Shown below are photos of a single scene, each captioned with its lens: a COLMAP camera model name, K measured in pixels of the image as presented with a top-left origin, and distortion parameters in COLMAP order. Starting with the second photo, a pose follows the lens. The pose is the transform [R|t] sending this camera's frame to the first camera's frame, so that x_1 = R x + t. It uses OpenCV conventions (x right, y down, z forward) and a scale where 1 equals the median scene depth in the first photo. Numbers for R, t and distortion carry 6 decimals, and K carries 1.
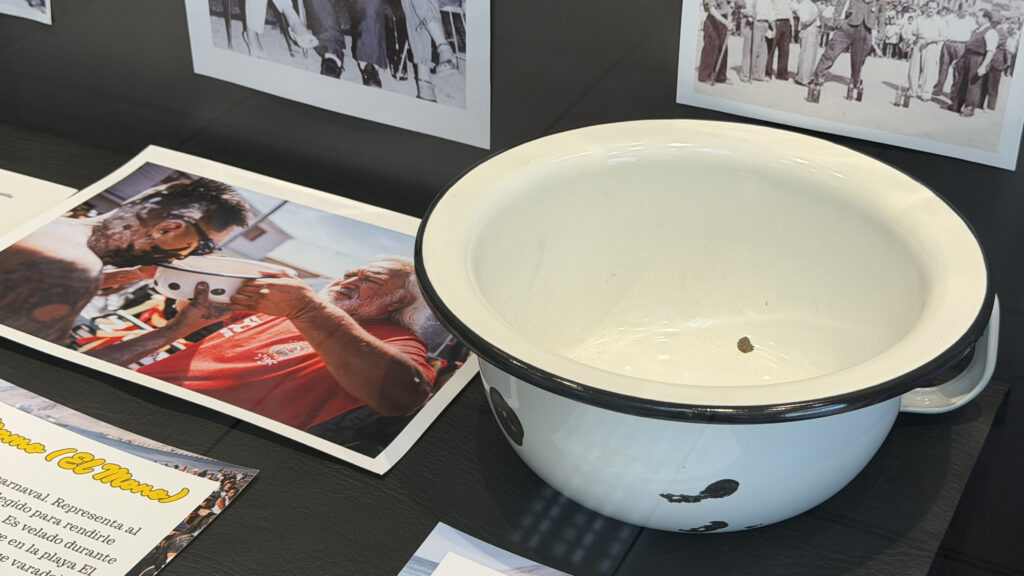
lens RADIAL K [[1547.6, 0, 512.5], [0, 1547.6, 288.5], [0, 0, 1]] dist [0.116169, 0.000000]
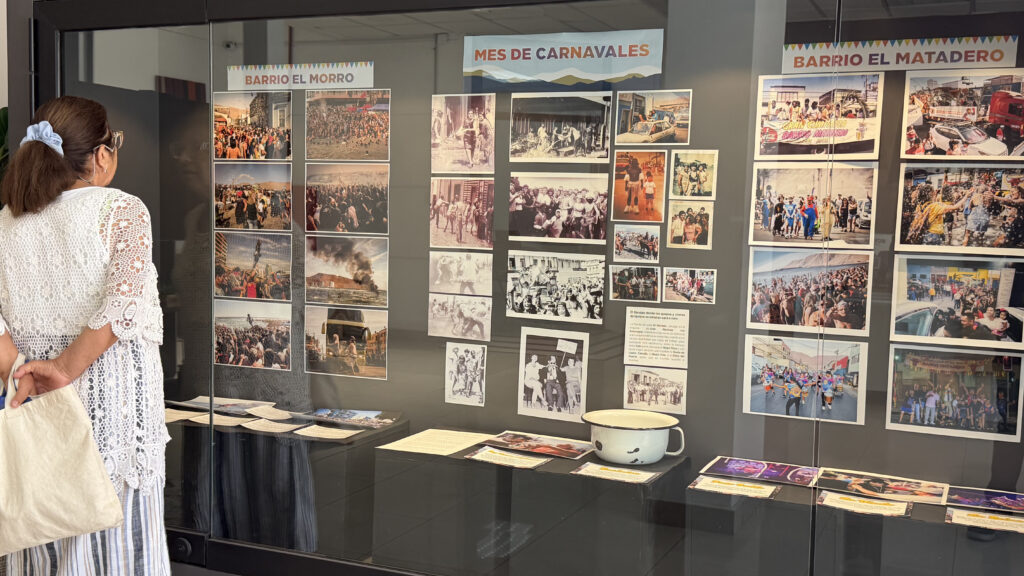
lens RADIAL K [[1085.1, 0, 512.2], [0, 1085.1, 293.4], [0, 0, 1]] dist [0.090755, 0.000000]
pose [[0.998980, 0.021977, 0.039459, -0.427743], [-0.000822, 0.882343, -0.470607, 1.281122], [-0.045158, 0.470094, 0.881460, -2.423539]]
